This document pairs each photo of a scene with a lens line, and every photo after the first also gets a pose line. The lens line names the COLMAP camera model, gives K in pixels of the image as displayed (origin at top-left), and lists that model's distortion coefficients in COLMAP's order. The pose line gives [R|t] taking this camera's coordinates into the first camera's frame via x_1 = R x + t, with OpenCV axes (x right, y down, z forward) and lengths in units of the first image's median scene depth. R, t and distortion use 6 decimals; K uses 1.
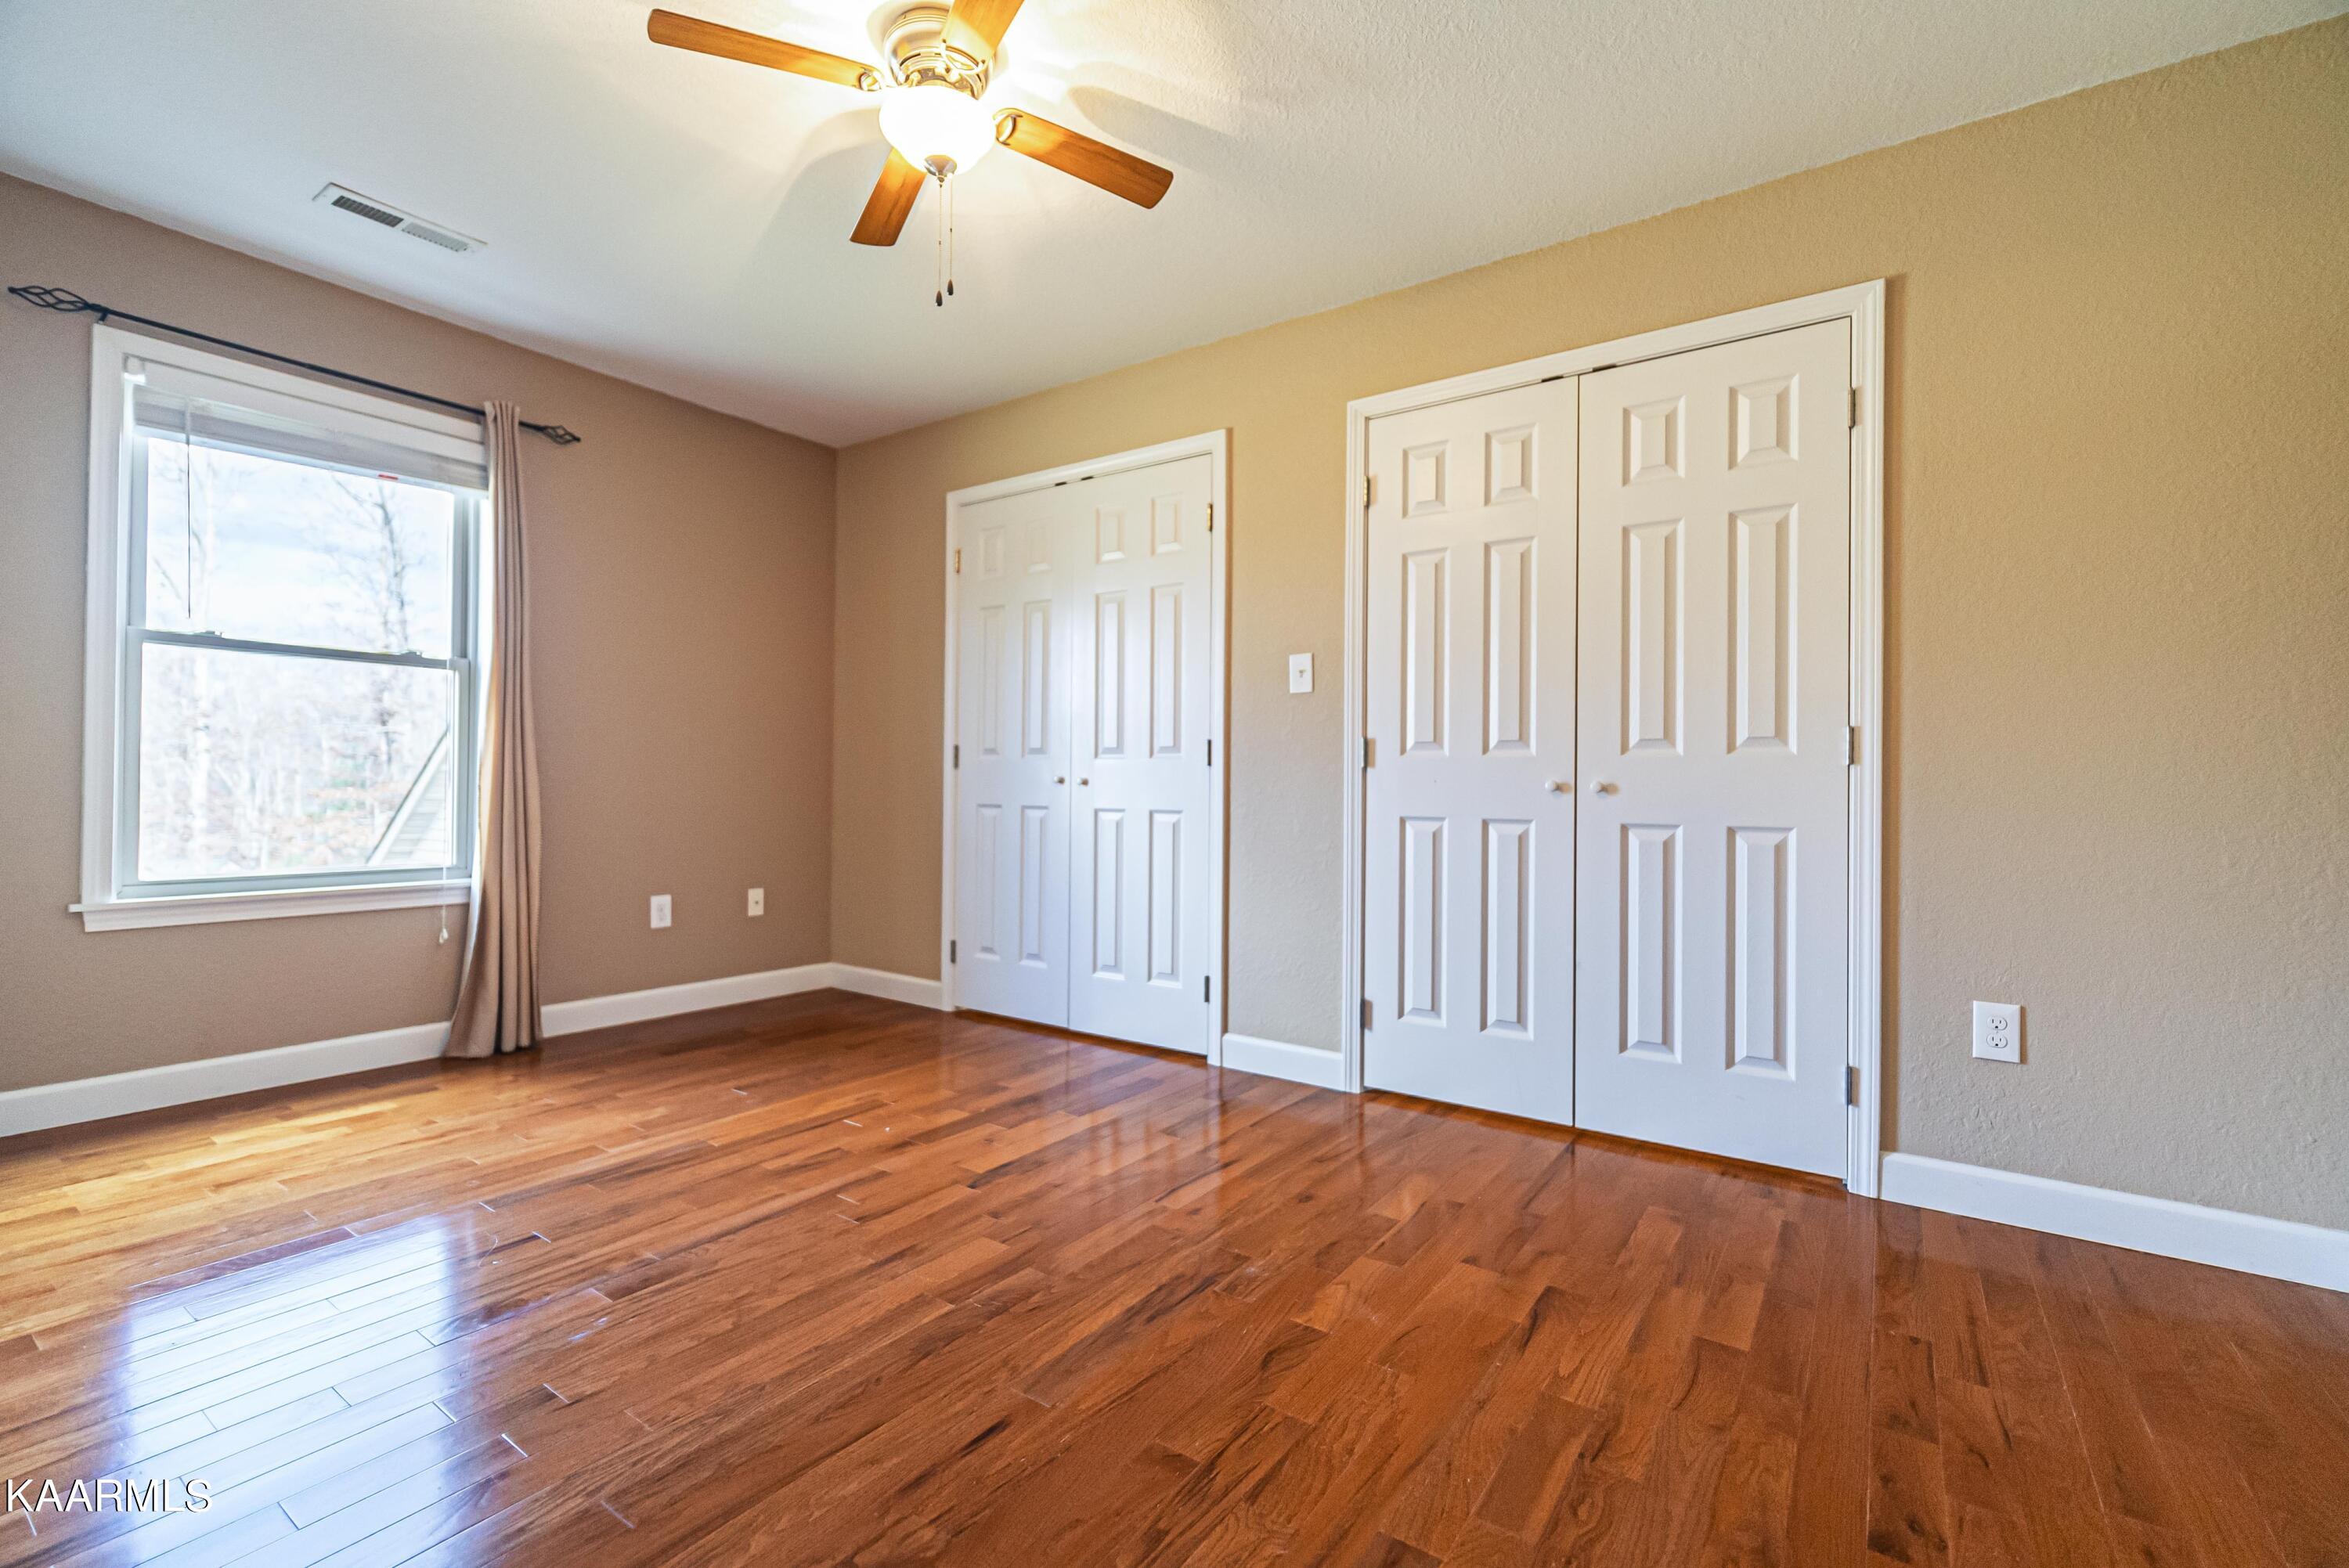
lens RADIAL K [[1012.2, 0, 1173.9], [0, 1012.2, 779.4], [0, 0, 1]] dist [0.004702, 0.000309]
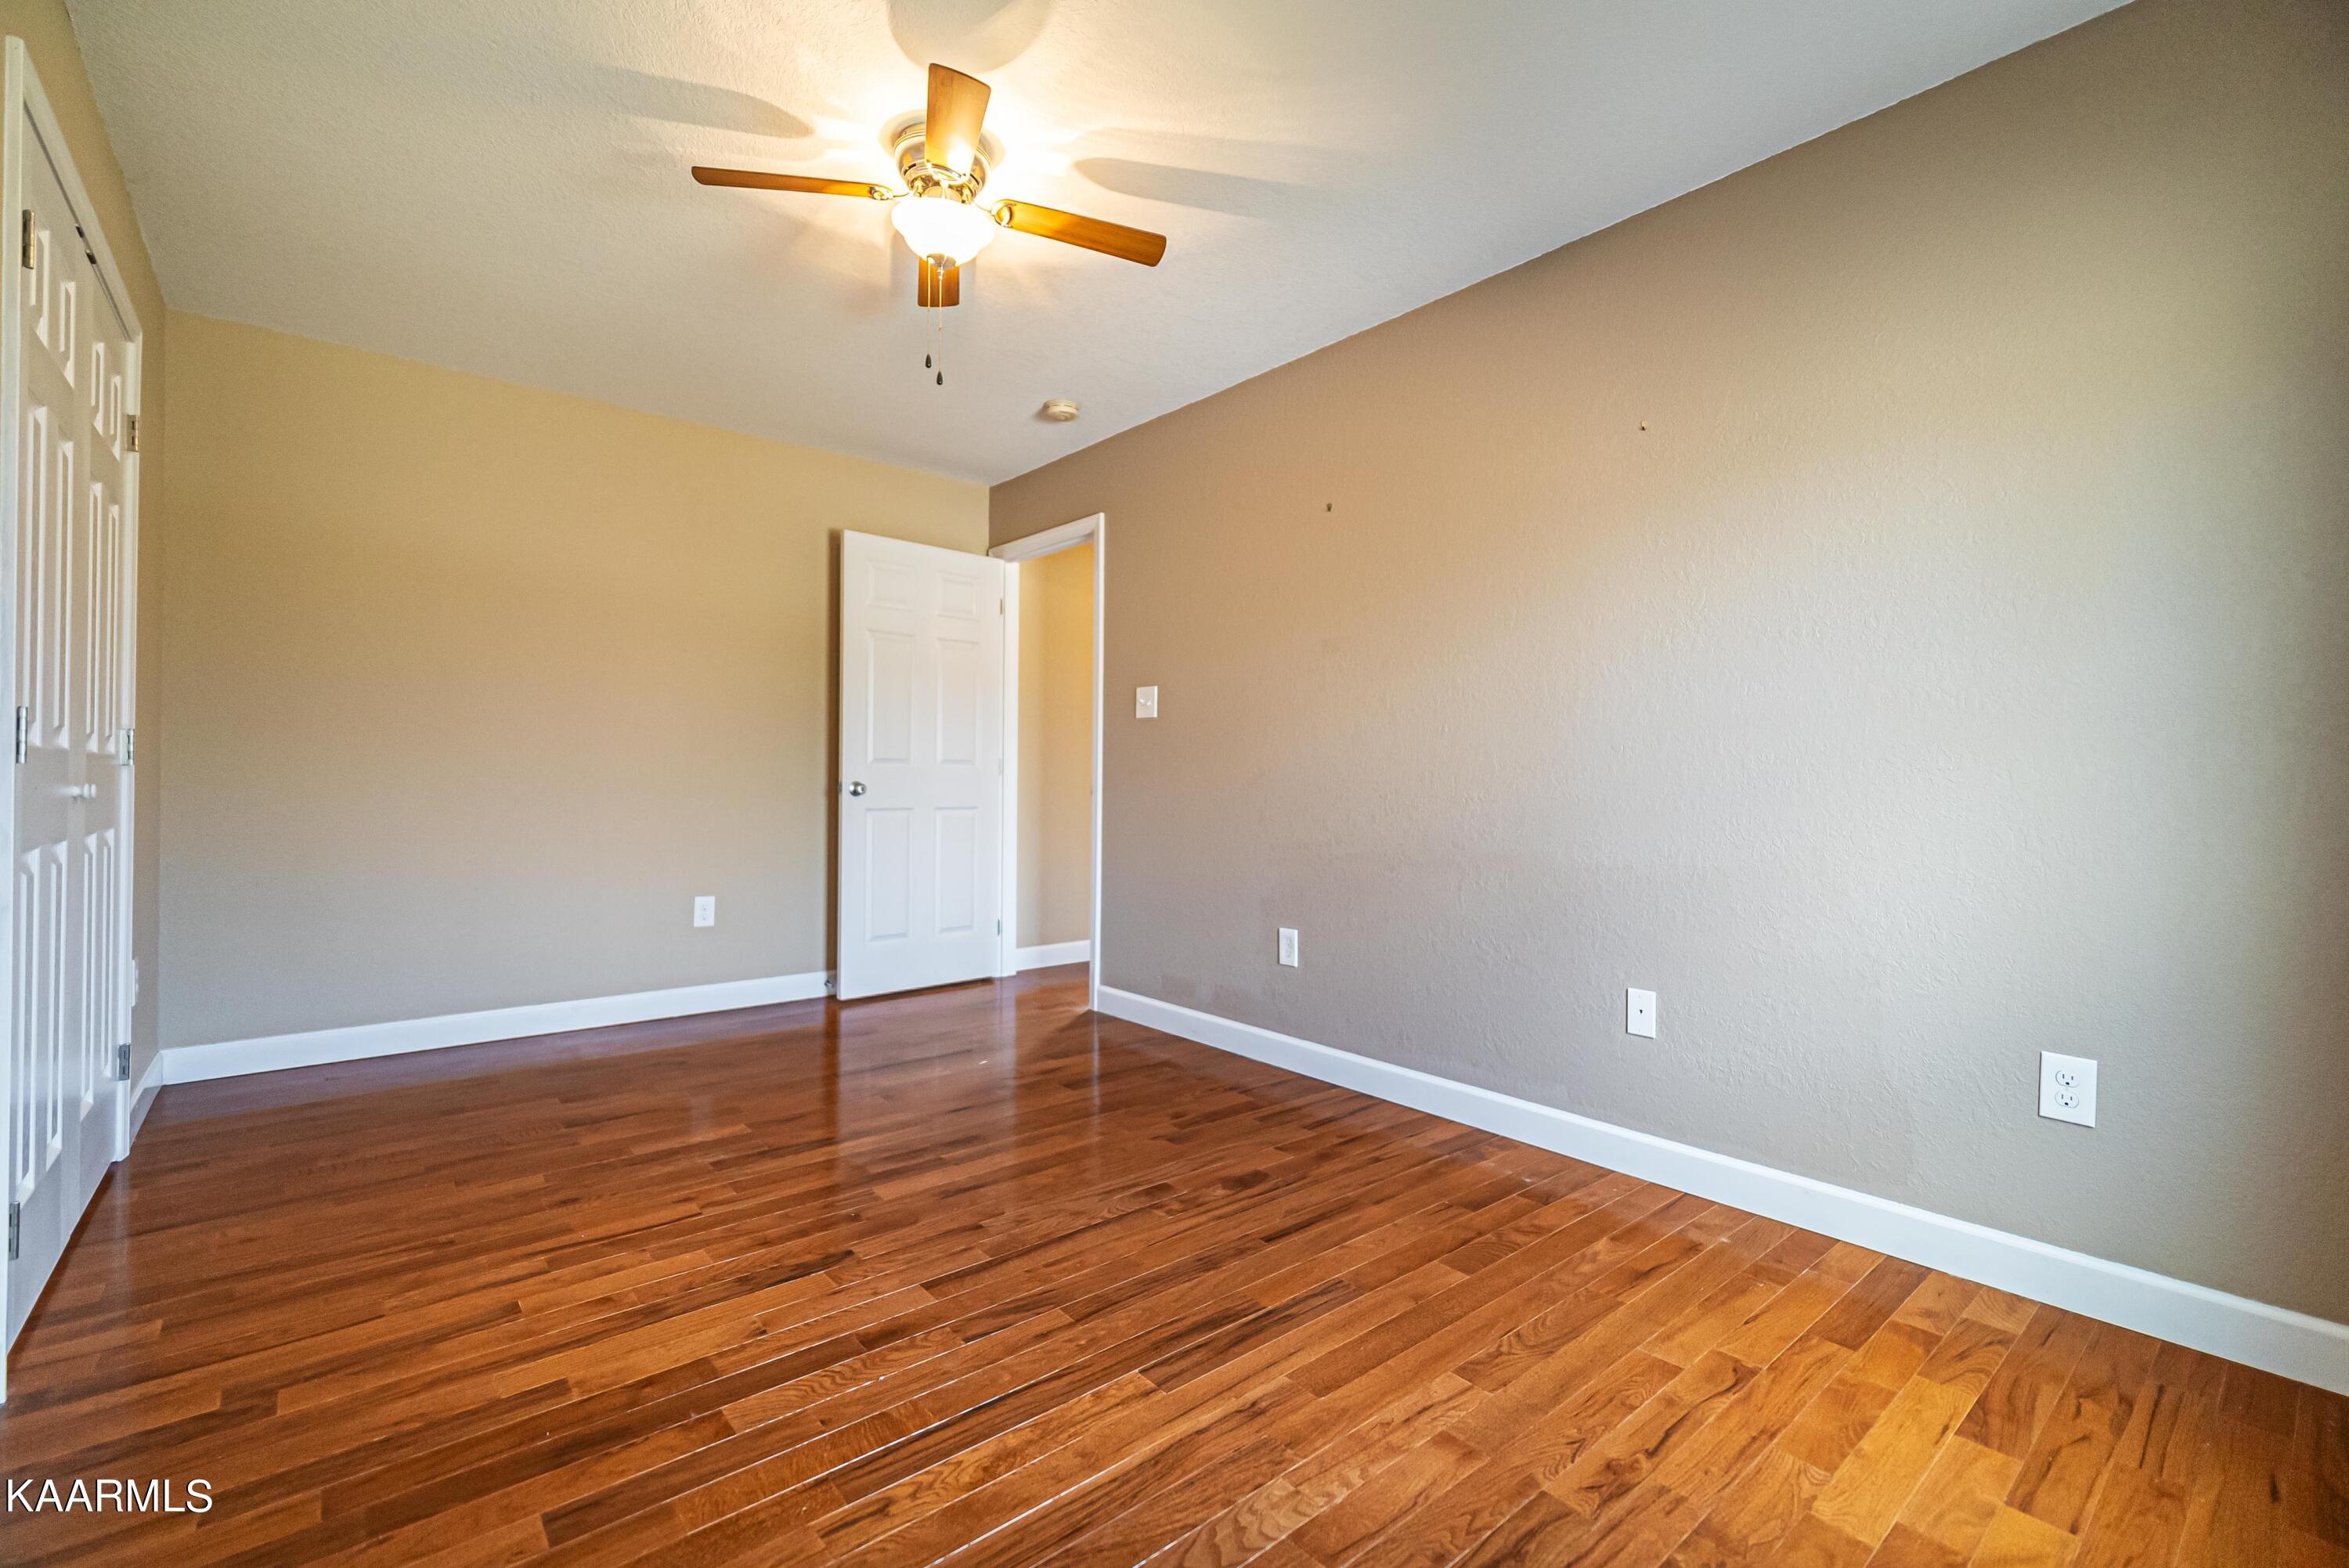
lens RADIAL K [[1012.2, 0, 1173.9], [0, 1012.2, 779.4], [0, 0, 1]] dist [0.004702, 0.000309]
pose [[-0.965559, -0.018932, 0.259495, -0.736423], [-0.021065, 0.999763, -0.005445, -0.018591], [-0.259330, -0.010723, -0.965729, 1.883076]]
